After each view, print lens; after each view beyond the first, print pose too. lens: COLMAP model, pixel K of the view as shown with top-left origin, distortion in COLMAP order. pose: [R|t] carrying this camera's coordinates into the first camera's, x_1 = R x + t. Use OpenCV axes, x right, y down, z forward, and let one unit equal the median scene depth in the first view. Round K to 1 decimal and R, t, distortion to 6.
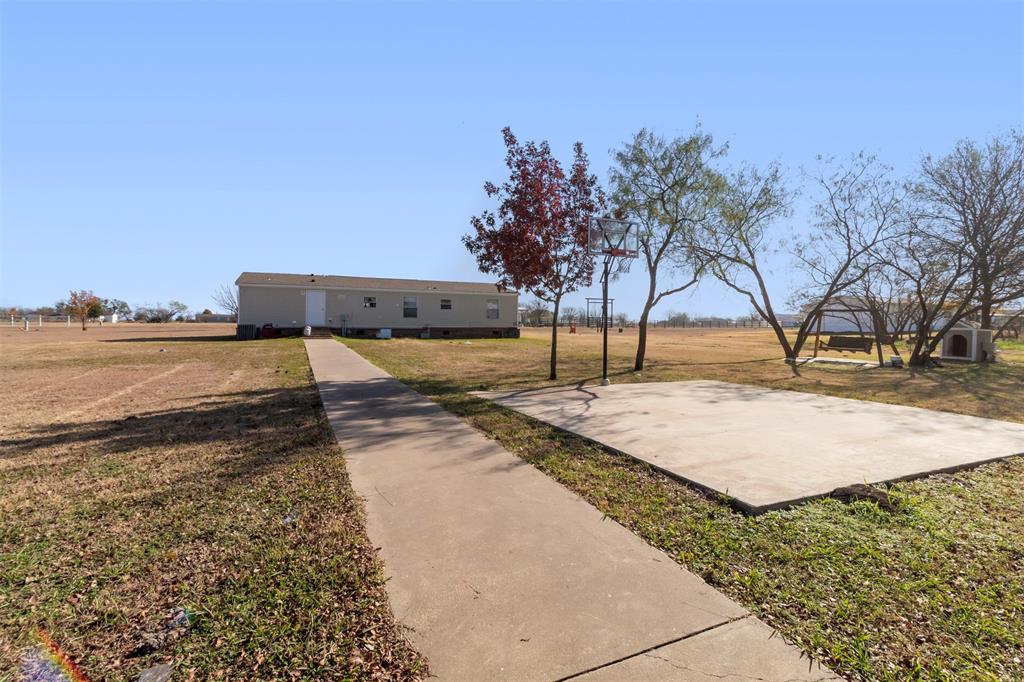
lens RADIAL K [[480.1, 0, 511.3], [0, 480.1, 336.4], [0, 0, 1]] dist [-0.000832, 0.000135]
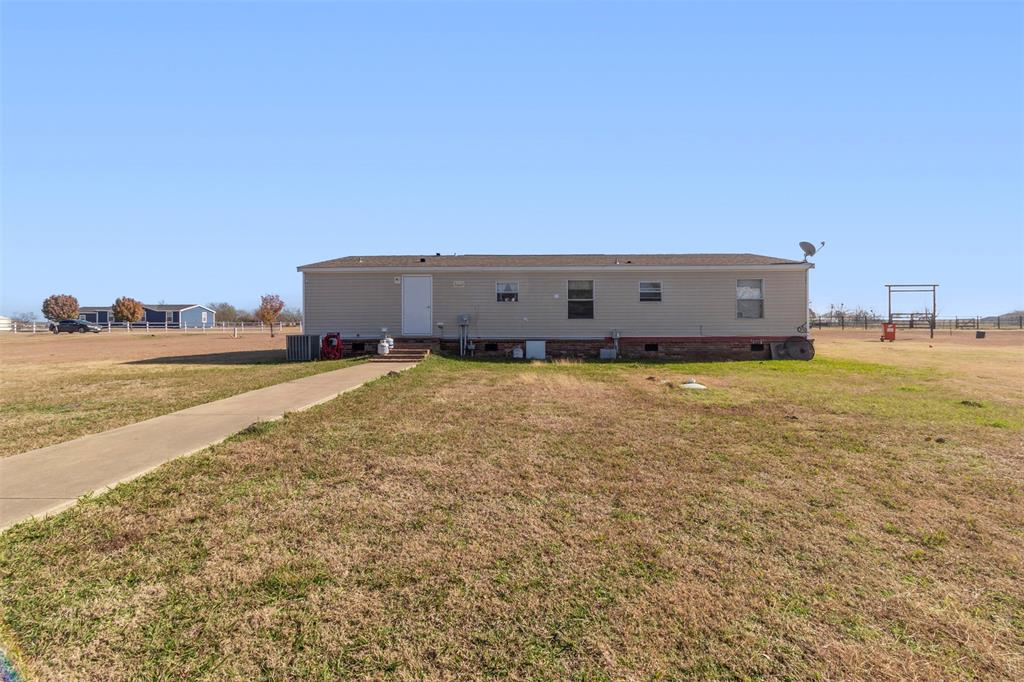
lens RADIAL K [[480.1, 0, 511.6], [0, 480.1, 334.0], [0, 0, 1]] dist [-0.000832, 0.000135]
pose [[0.908904, -0.001865, -0.417002, -0.061847], [-0.000673, 0.999982, -0.005940, -0.020285], [0.417006, 0.005680, 0.908886, 0.507977]]
